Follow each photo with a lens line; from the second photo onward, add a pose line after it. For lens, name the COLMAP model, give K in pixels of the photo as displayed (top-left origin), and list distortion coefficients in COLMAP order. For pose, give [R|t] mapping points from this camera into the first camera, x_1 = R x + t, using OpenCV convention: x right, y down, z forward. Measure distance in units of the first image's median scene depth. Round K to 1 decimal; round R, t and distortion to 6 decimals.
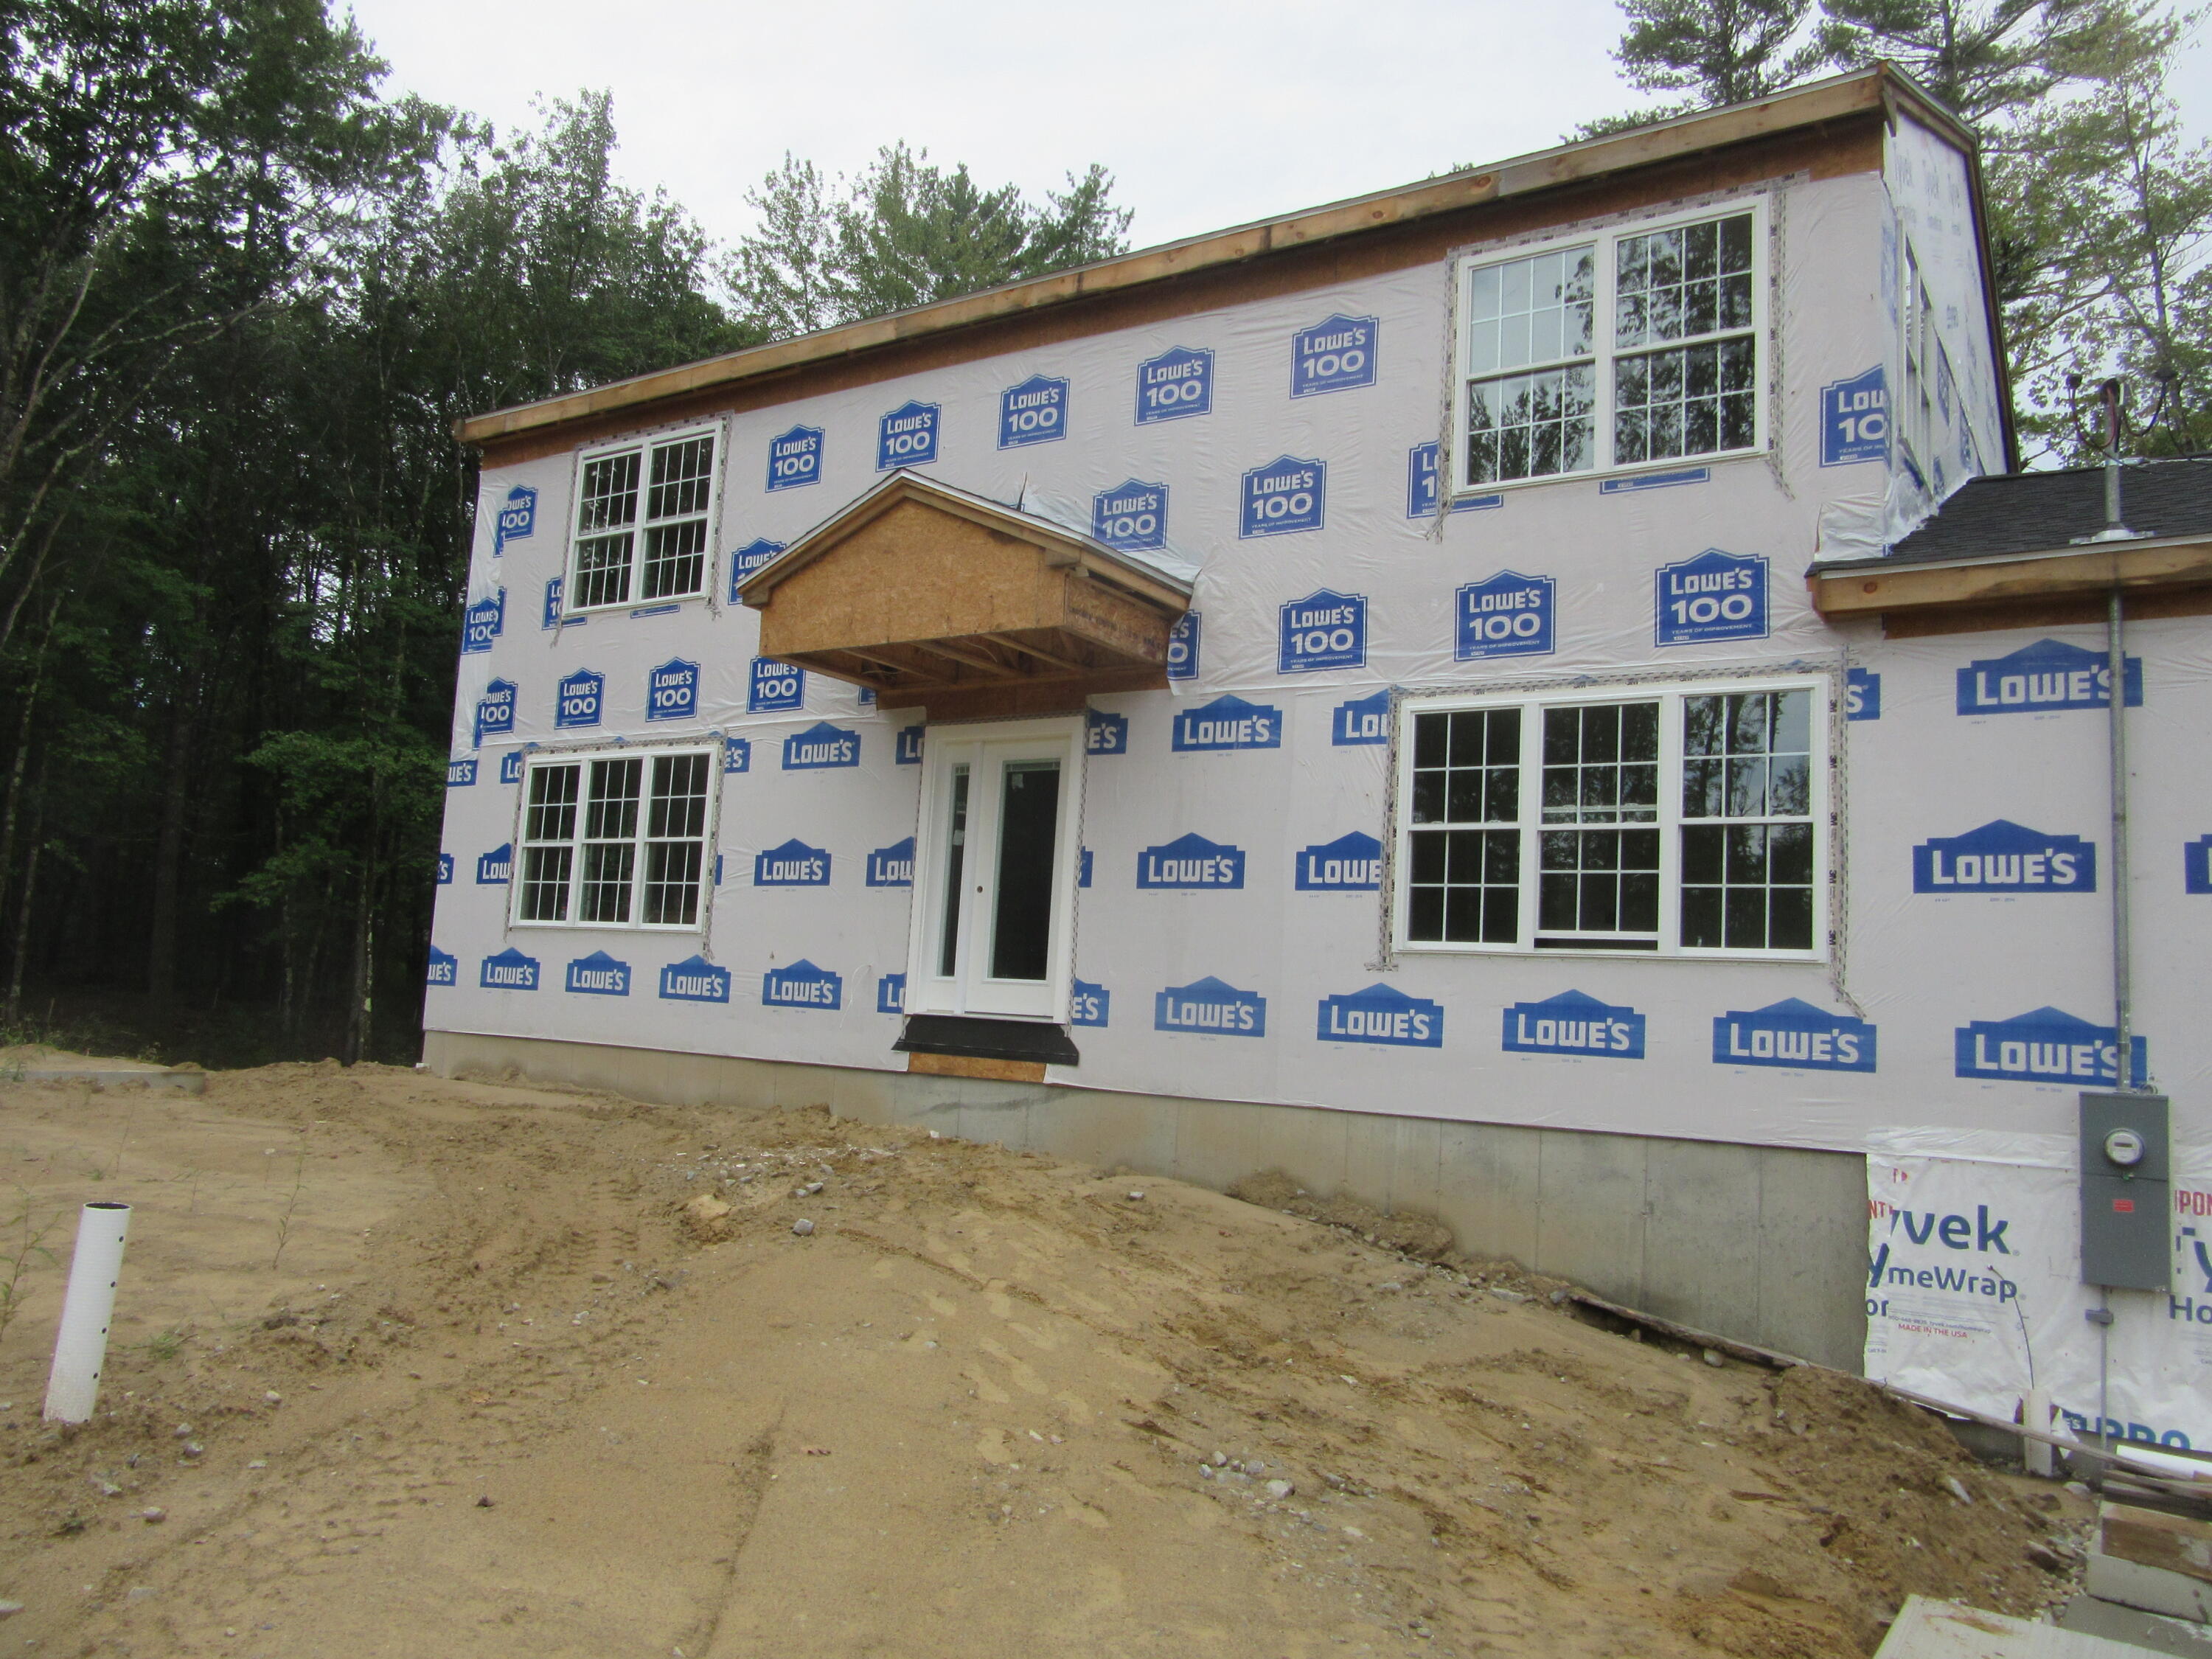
lens RADIAL K [[1638.7, 0, 1227.4], [0, 1638.7, 704.5], [0, 0, 1]] dist [-0.033035, 0.002843]
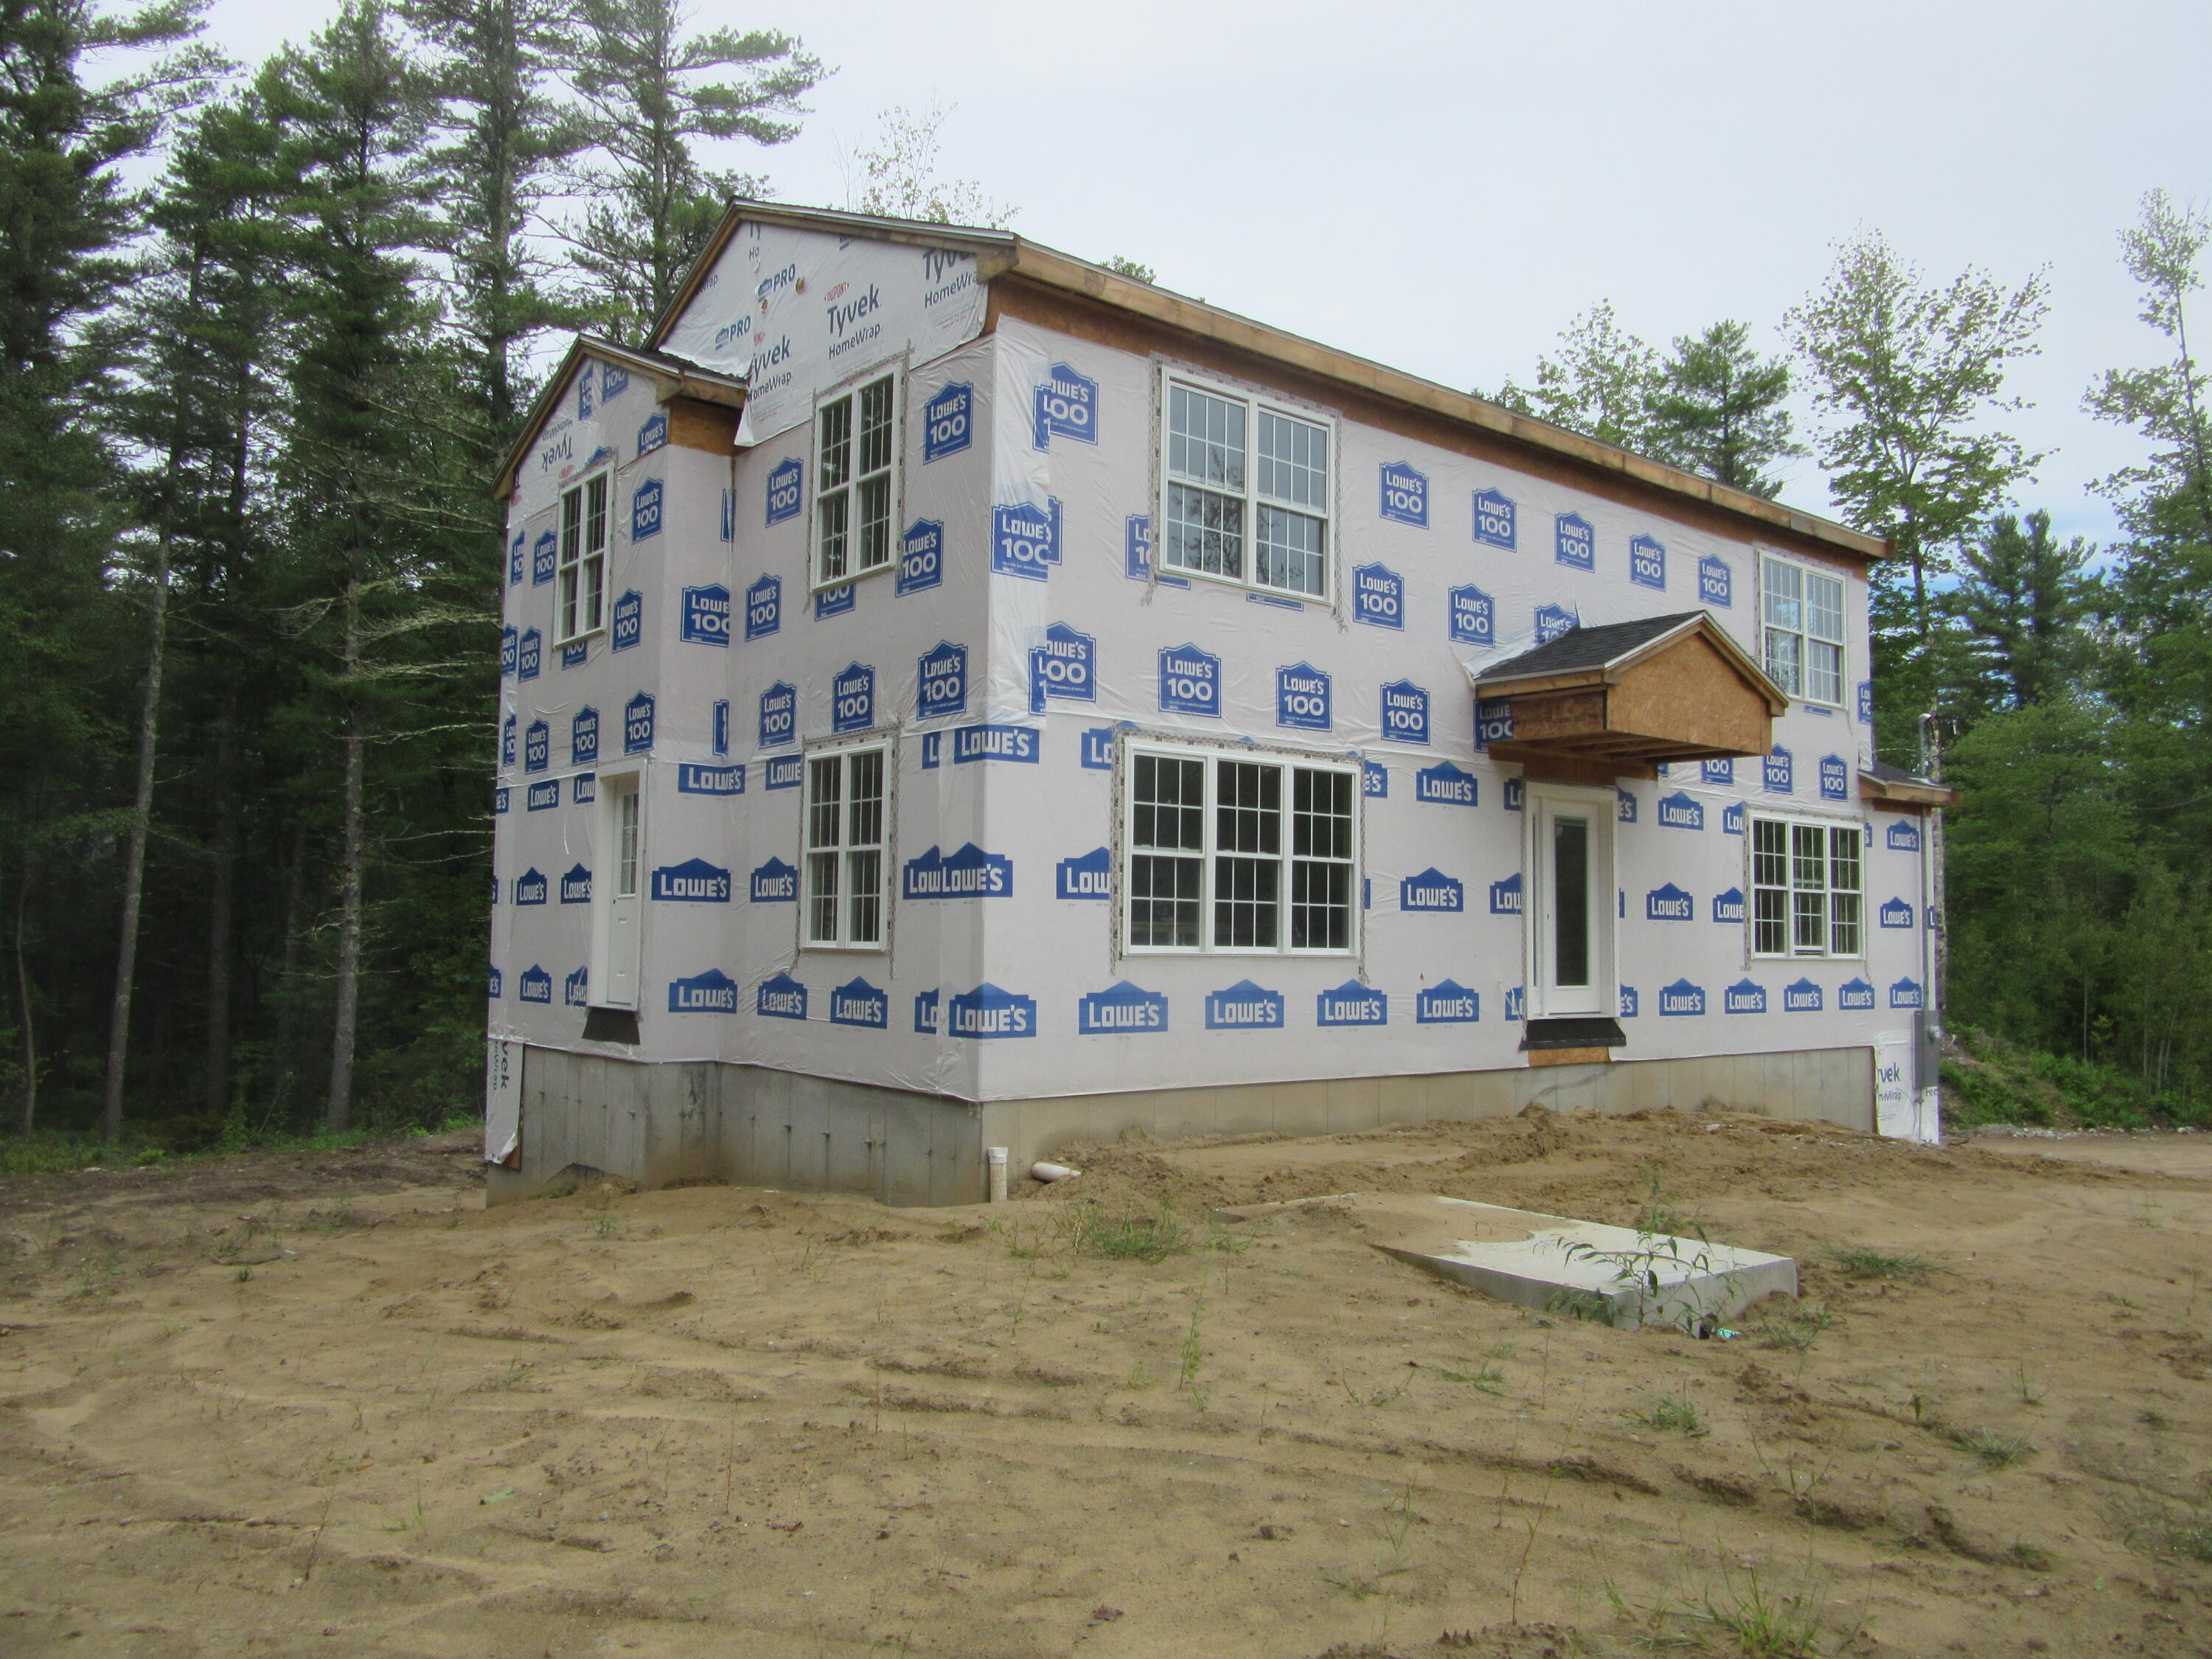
lens RADIAL K [[1638.7, 0, 1124.7], [0, 1638.7, 837.7], [0, 0, 1]] dist [-0.033035, 0.002843]
pose [[0.321558, 0.042758, 0.945924, -1.201786], [-0.138609, 0.990344, 0.002353, 0.079020], [-0.936690, -0.131870, 0.324380, 0.755489]]
